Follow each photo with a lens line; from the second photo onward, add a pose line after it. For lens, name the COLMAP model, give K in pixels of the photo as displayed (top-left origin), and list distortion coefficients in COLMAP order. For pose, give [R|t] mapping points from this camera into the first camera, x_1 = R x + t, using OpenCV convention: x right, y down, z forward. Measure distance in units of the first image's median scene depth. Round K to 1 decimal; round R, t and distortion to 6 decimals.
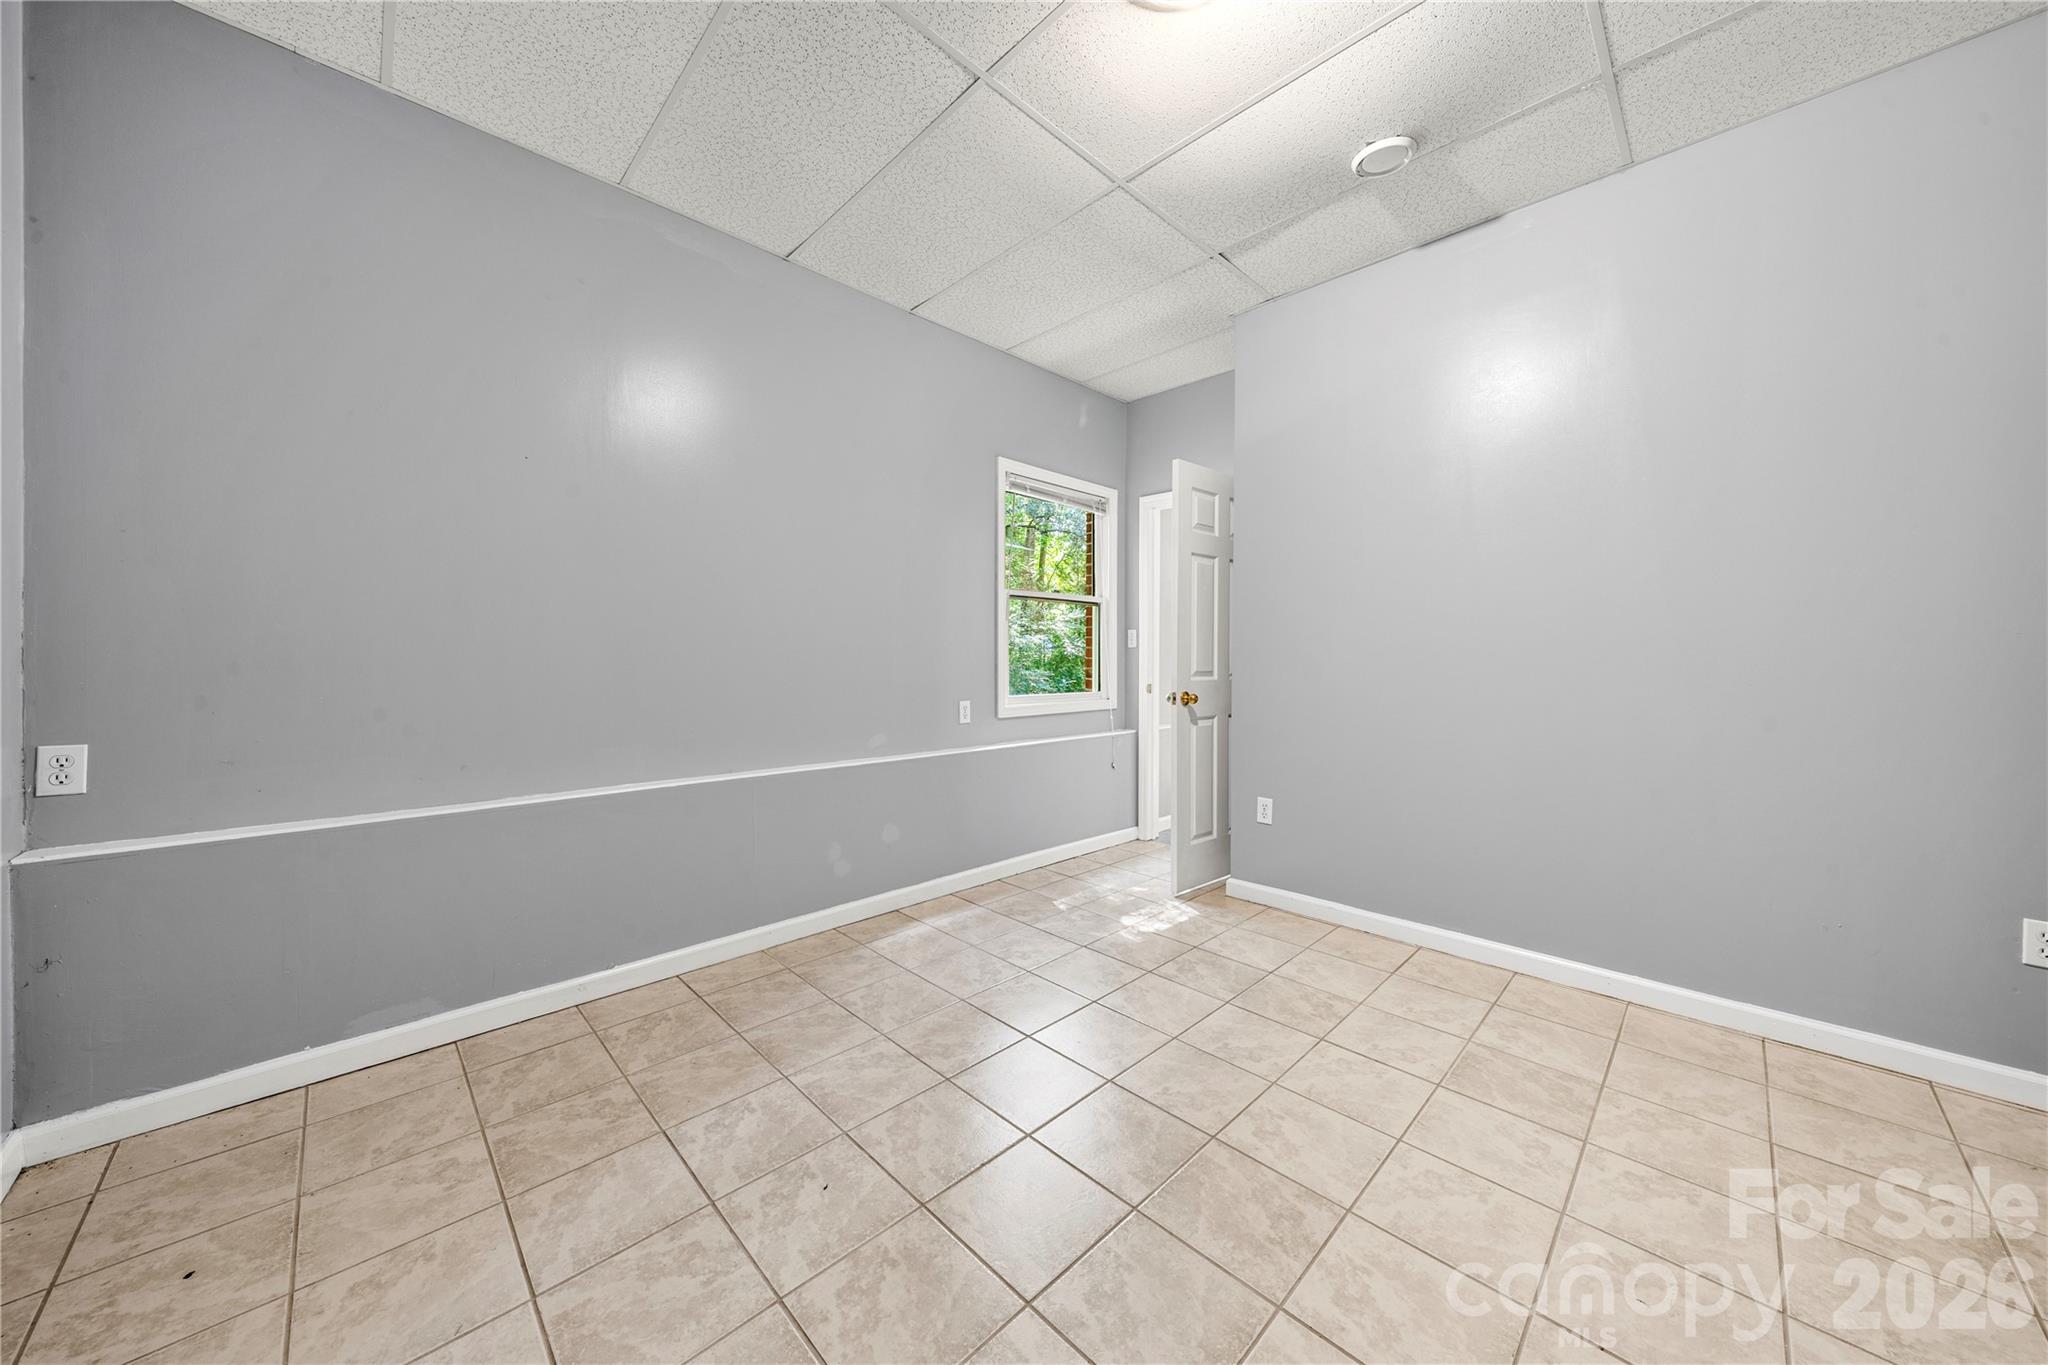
lens RADIAL K [[698.8, 0, 1025.5], [0, 698.8, 672.4], [0, 0, 1]] dist [-0.001658, 0.000043]
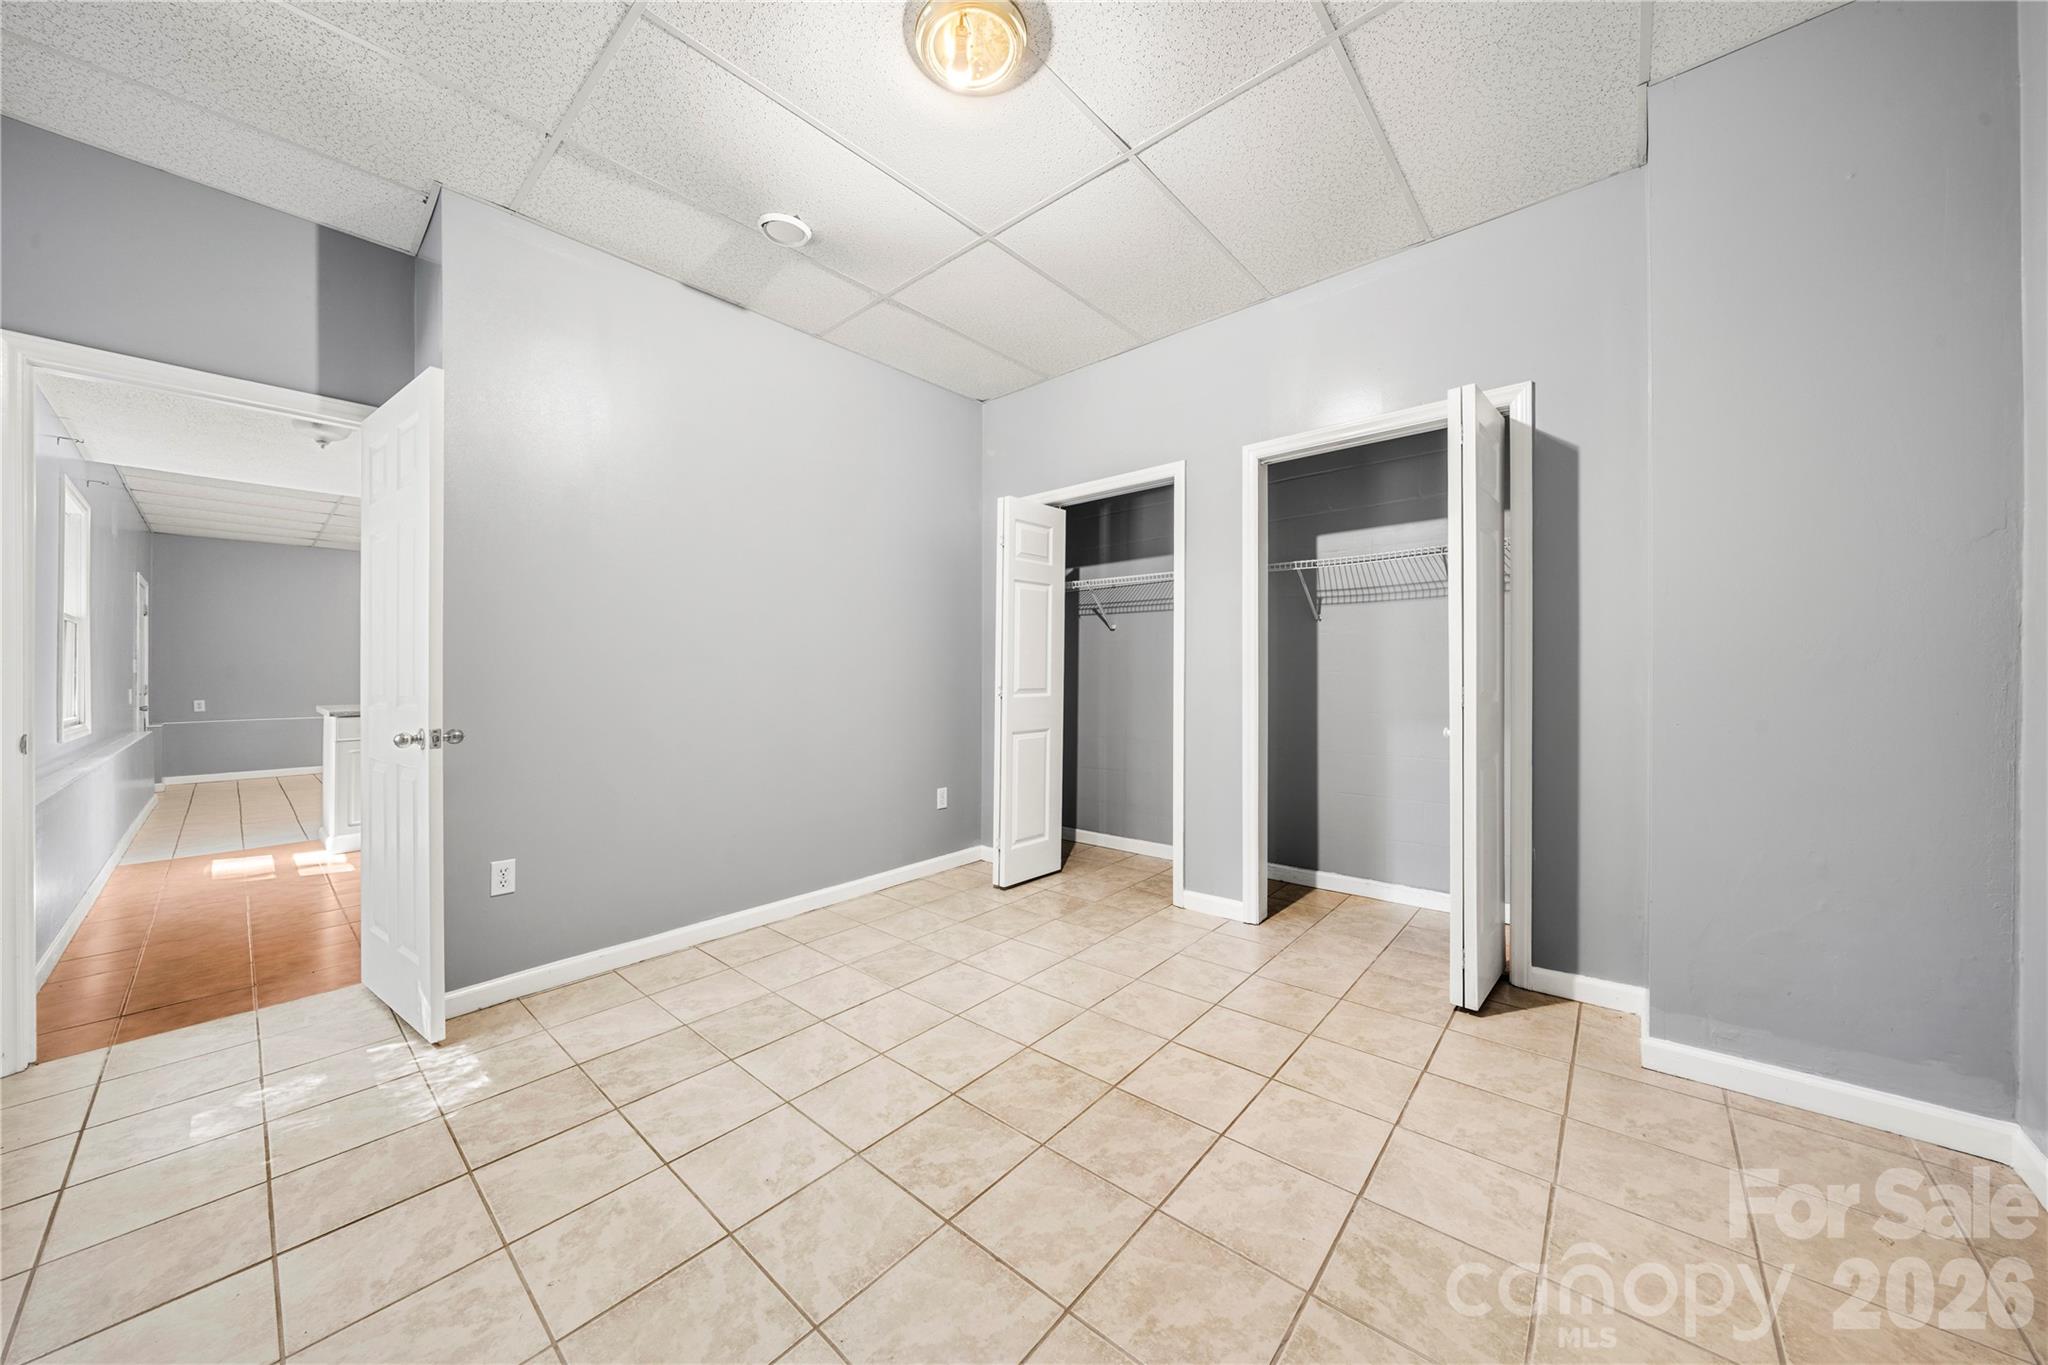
lens RADIAL K [[698.8, 0, 1024.4], [0, 698.8, 671.2], [0, 0, 1]] dist [-0.001658, 0.000043]
pose [[-0.074975, -0.005246, 0.997172, -0.653974], [0.022027, 0.999733, 0.006915, -0.024336], [-0.996942, 0.022483, -0.074840, 0.709108]]
